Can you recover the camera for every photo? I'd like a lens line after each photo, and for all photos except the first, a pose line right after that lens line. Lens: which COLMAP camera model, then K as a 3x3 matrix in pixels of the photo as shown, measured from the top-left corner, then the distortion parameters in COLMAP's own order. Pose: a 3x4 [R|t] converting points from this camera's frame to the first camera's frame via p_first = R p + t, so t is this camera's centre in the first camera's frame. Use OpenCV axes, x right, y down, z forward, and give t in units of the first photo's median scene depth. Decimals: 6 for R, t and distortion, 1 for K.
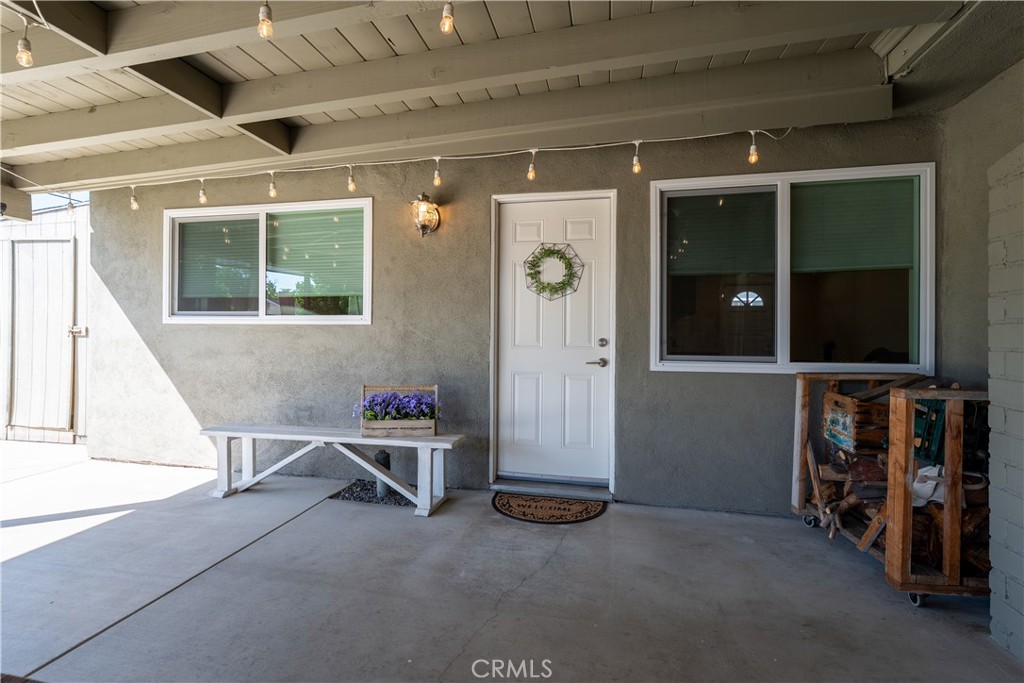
lens RADIAL K [[494.5, 0, 503.4], [0, 494.5, 332.2], [0, 0, 1]] dist [-0.001261, -0.000097]
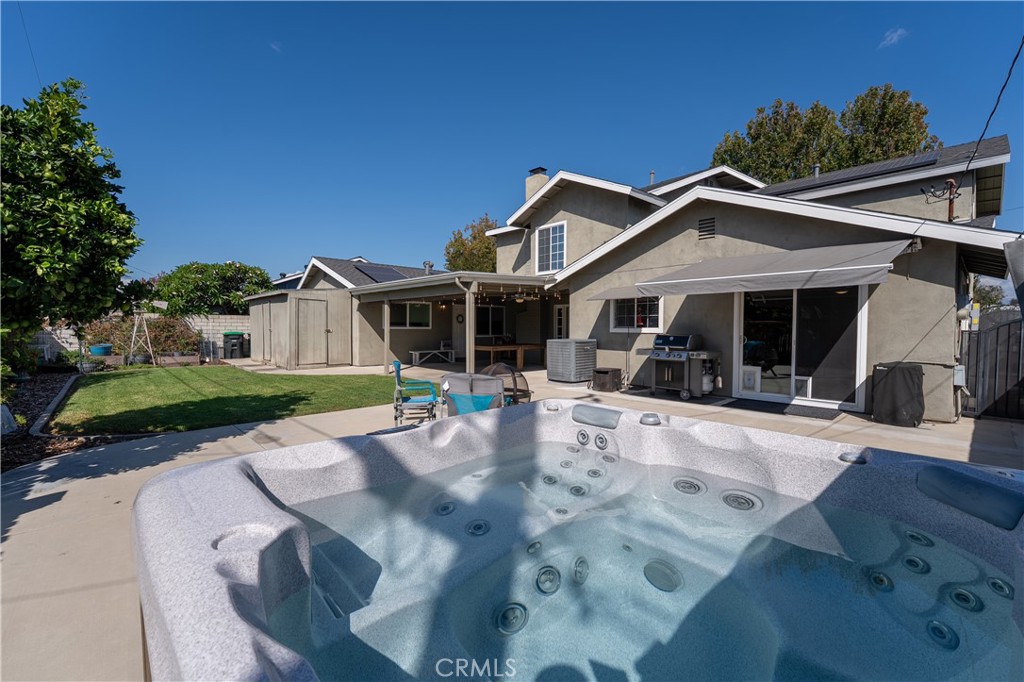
lens RADIAL K [[442.2, 0, 511.3], [0, 442.2, 340.8], [0, 0, 1]] dist [-0.000866, 0.000287]
pose [[0.559212, -0.024532, 0.828662, -3.570145], [-0.008641, 0.999335, 0.035416, -0.063099], [-0.828980, -0.026965, 0.558628, -2.137954]]
